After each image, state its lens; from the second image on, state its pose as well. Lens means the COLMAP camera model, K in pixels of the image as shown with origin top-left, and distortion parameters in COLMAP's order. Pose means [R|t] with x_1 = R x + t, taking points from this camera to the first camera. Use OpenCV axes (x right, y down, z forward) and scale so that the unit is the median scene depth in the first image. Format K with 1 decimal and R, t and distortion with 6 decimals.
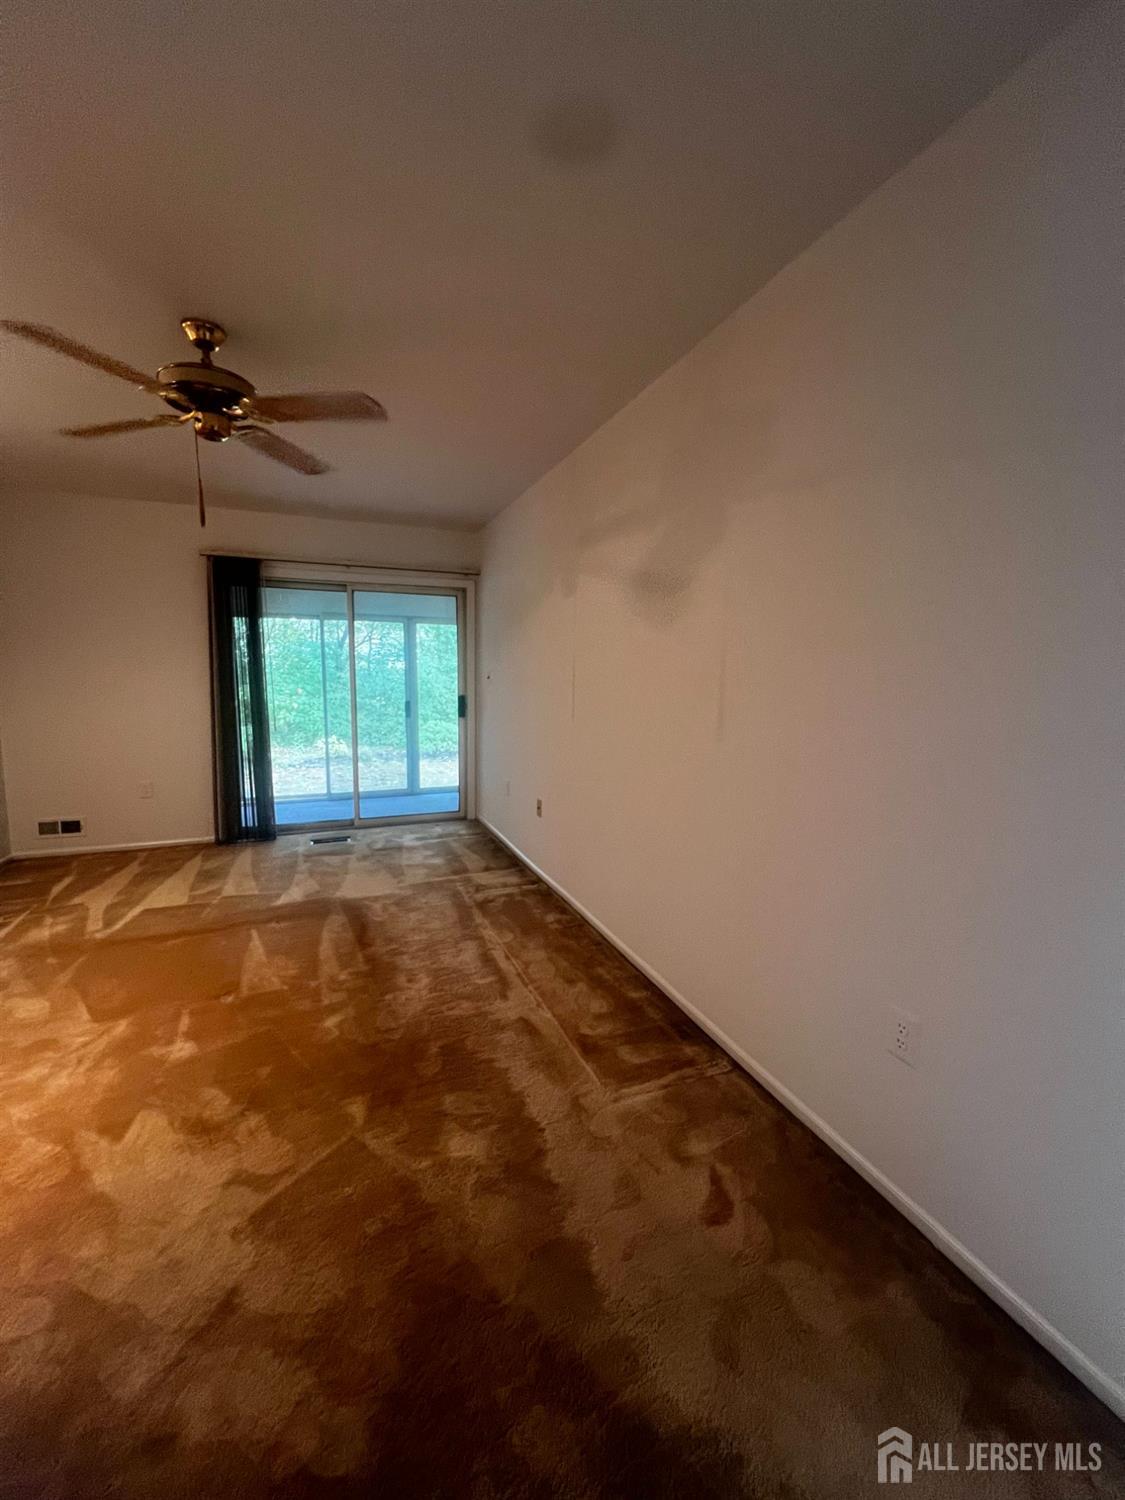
lens RADIAL K [[595.1, 0, 562.8], [0, 595.1, 751.4], [0, 0, 1]] dist [0.011500, 0.000764]
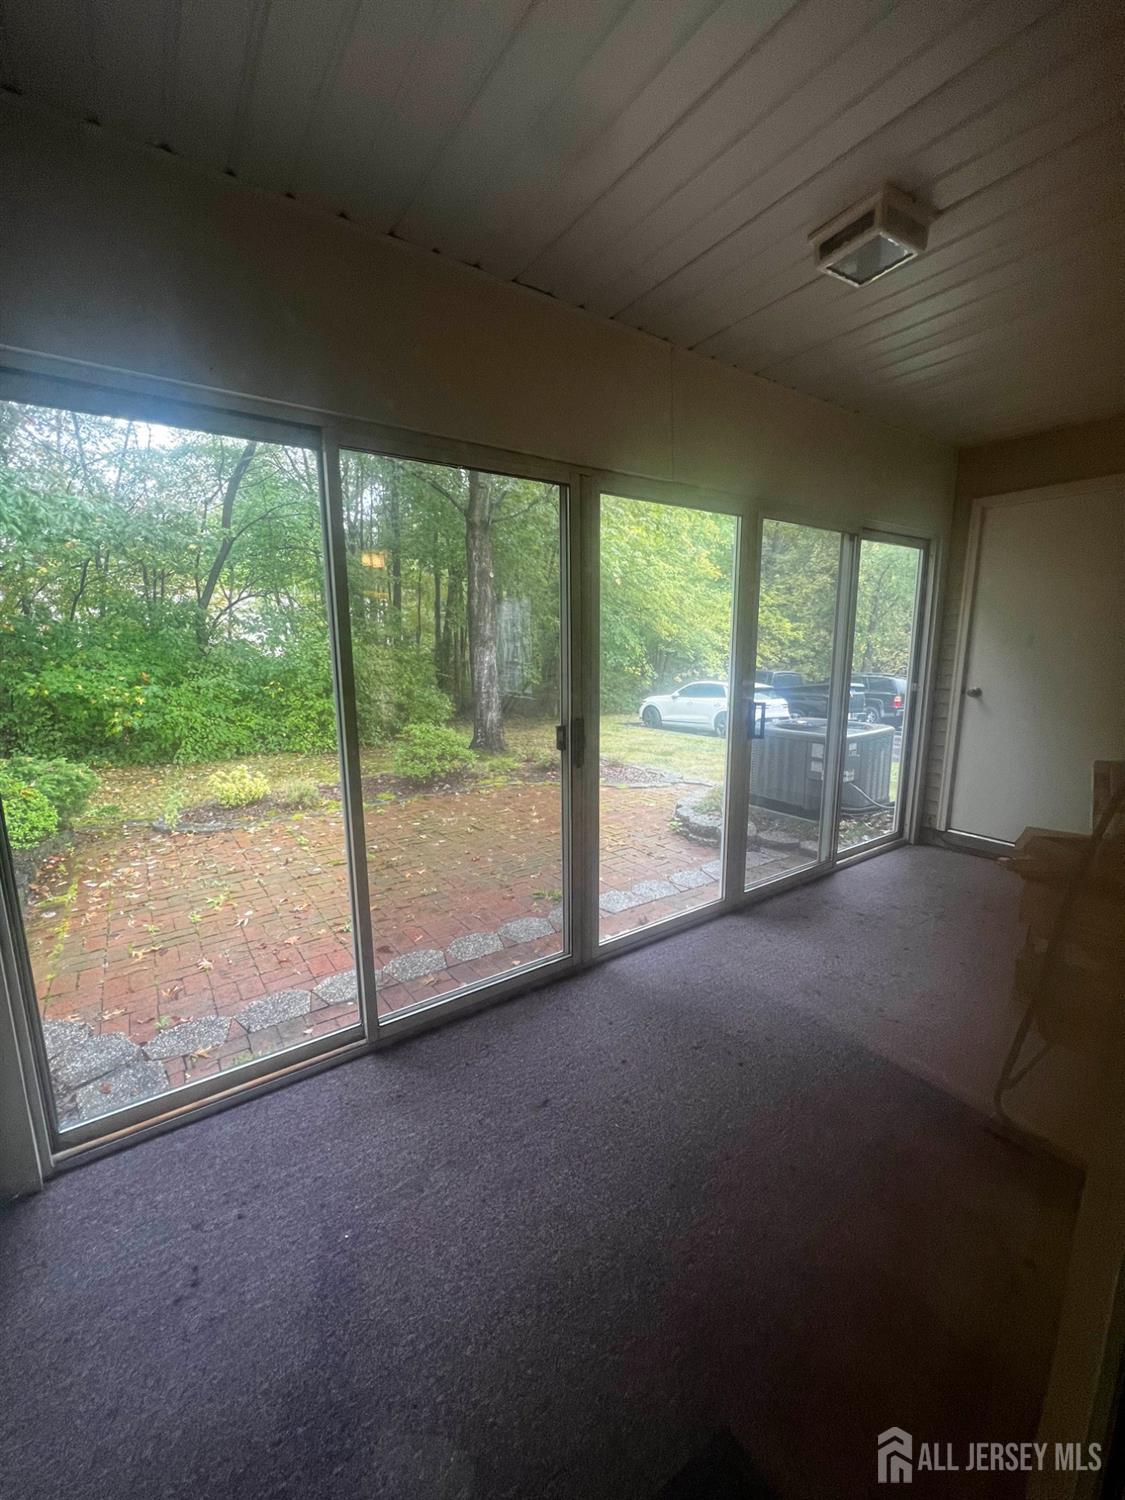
lens RADIAL K [[617.5, 0, 562.7], [0, 617.5, 752.3], [0, 0, 1]] dist [0.010106, 0.000021]
pose [[0.966783, -0.056256, 0.249331, -0.189922], [0.040091, 0.996780, 0.069447, -0.051276], [-0.252435, -0.057144, 0.965925, 0.267996]]
